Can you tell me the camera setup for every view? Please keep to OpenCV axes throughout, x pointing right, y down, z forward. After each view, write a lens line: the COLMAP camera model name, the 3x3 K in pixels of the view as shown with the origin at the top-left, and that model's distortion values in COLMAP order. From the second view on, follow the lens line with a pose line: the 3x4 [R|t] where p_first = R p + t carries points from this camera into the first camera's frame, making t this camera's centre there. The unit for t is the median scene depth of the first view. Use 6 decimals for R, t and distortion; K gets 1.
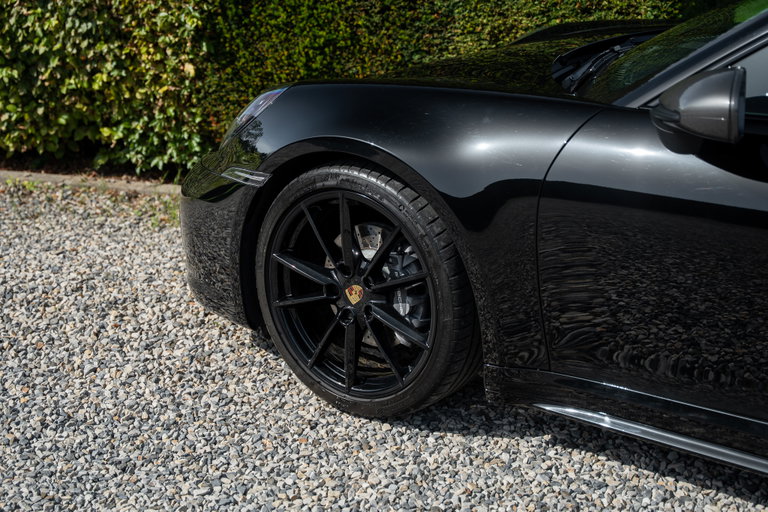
lens RADIAL K [[1269.0, 0, 384.0], [0, 1269.0, 256.0], [0, 0, 1]] dist [-0.003002, -0.007504]
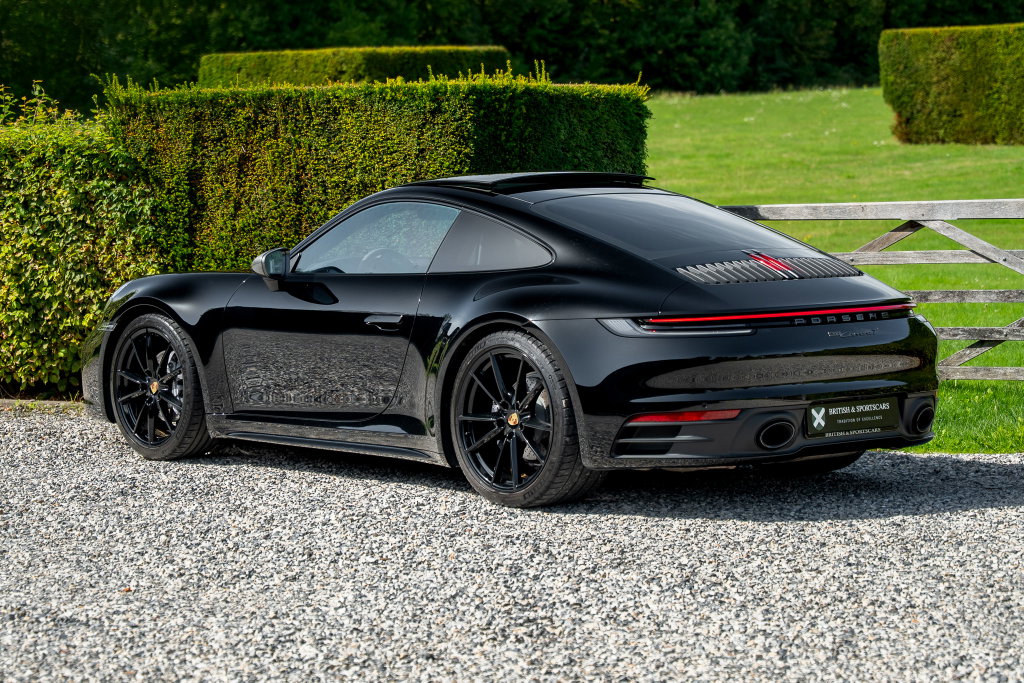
lens RADIAL K [[3041.3, 0, 512.0], [0, 3041.3, 341.5], [0, 0, 1]] dist [0.206208, 0.841247]
pose [[0.978932, 0.006869, -0.204073, 0.830347], [-0.054263, 0.972249, -0.227570, 0.566124], [0.196847, 0.233849, 0.952138, -1.861258]]
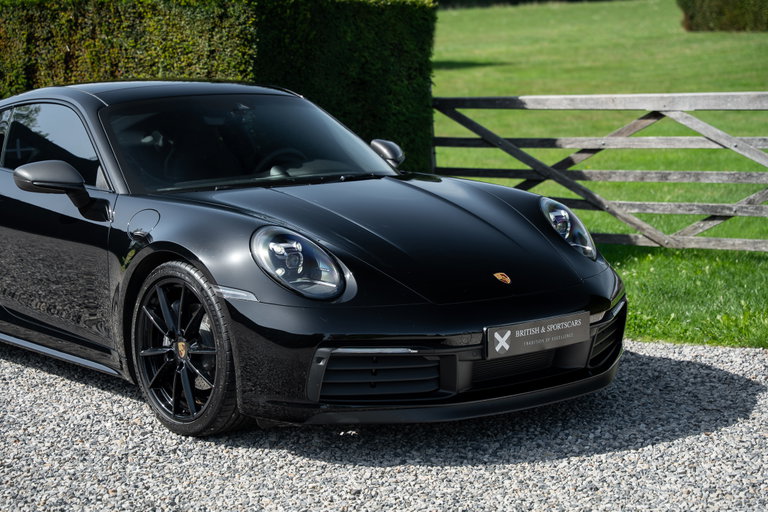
lens RADIAL K [[1623.2, 0, 384.0], [0, 1623.2, 256.0], [0, 0, 1]] dist [0.275420, 0.239335]
pose [[0.965252, 0.029732, -0.259625, 0.792433], [-0.071522, 0.985629, -0.153034, 0.206839], [0.251344, 0.166285, 0.953507, -0.753645]]
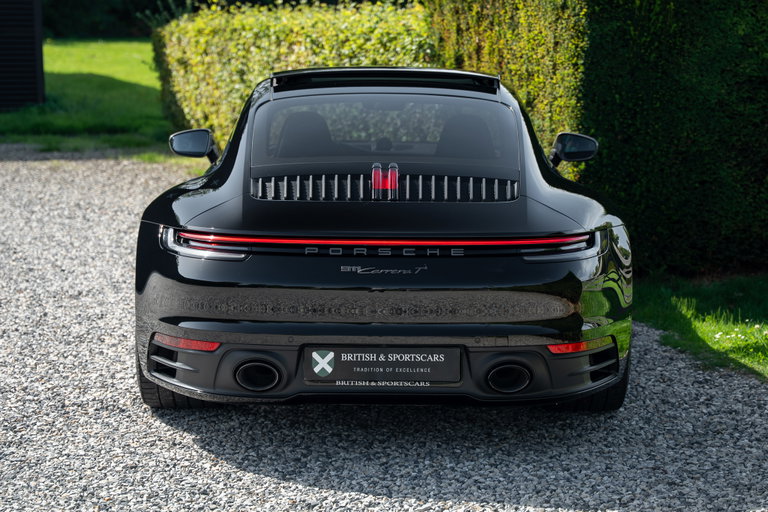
lens RADIAL K [[1679.0, 0, 384.0], [0, 1679.0, 256.0], [0, 0, 1]] dist [0.296782, -0.275743]
pose [[0.596945, 0.119033, -0.793403, 1.463499], [-0.251931, 0.966721, -0.044514, 0.073375], [0.761700, 0.226455, 0.607067, -0.321206]]
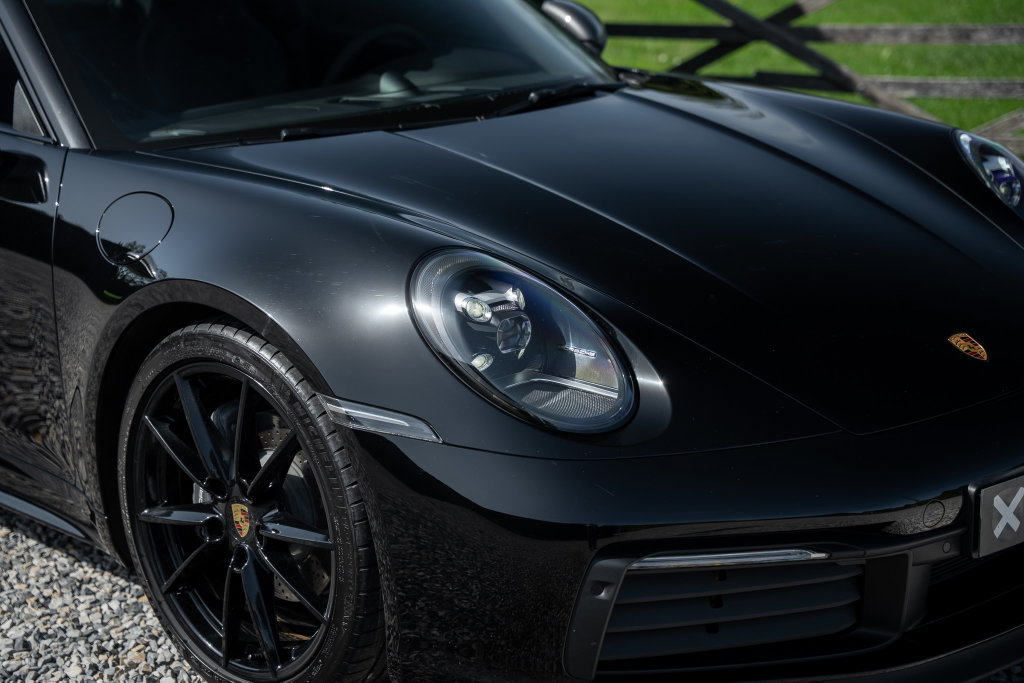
lens RADIAL K [[1952.2, 0, 512.0], [0, 1952.2, 341.5], [0, 0, 1]] dist [0.270219, 0.006025]
pose [[0.984756, 0.036250, -0.170124, 0.540222], [-0.041490, 0.998765, -0.027348, 0.061423], [0.168922, 0.033989, 0.985043, -0.267015]]
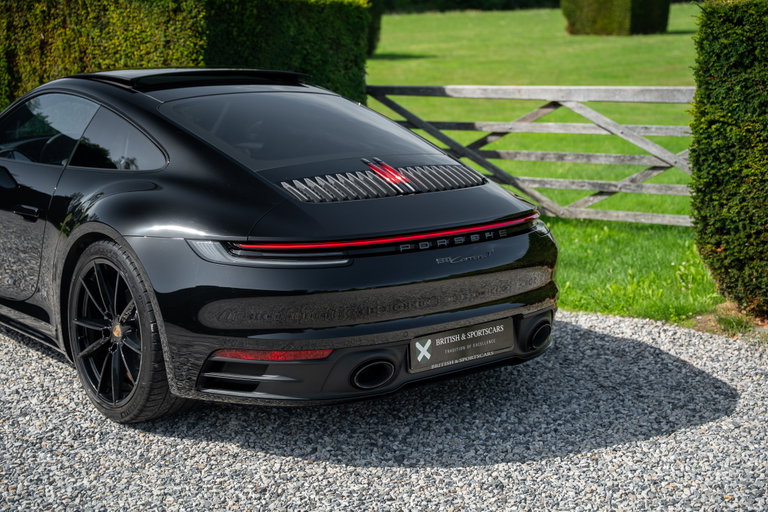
lens RADIAL K [[1182.5, 0, 384.0], [0, 1182.5, 256.0], [0, 0, 1]] dist [0.136223, 0.266016]
pose [[0.972734, 0.054302, -0.225478, 0.747302], [-0.079821, 0.991195, -0.105643, 0.124621], [0.217756, 0.120761, 0.968503, -0.476439]]
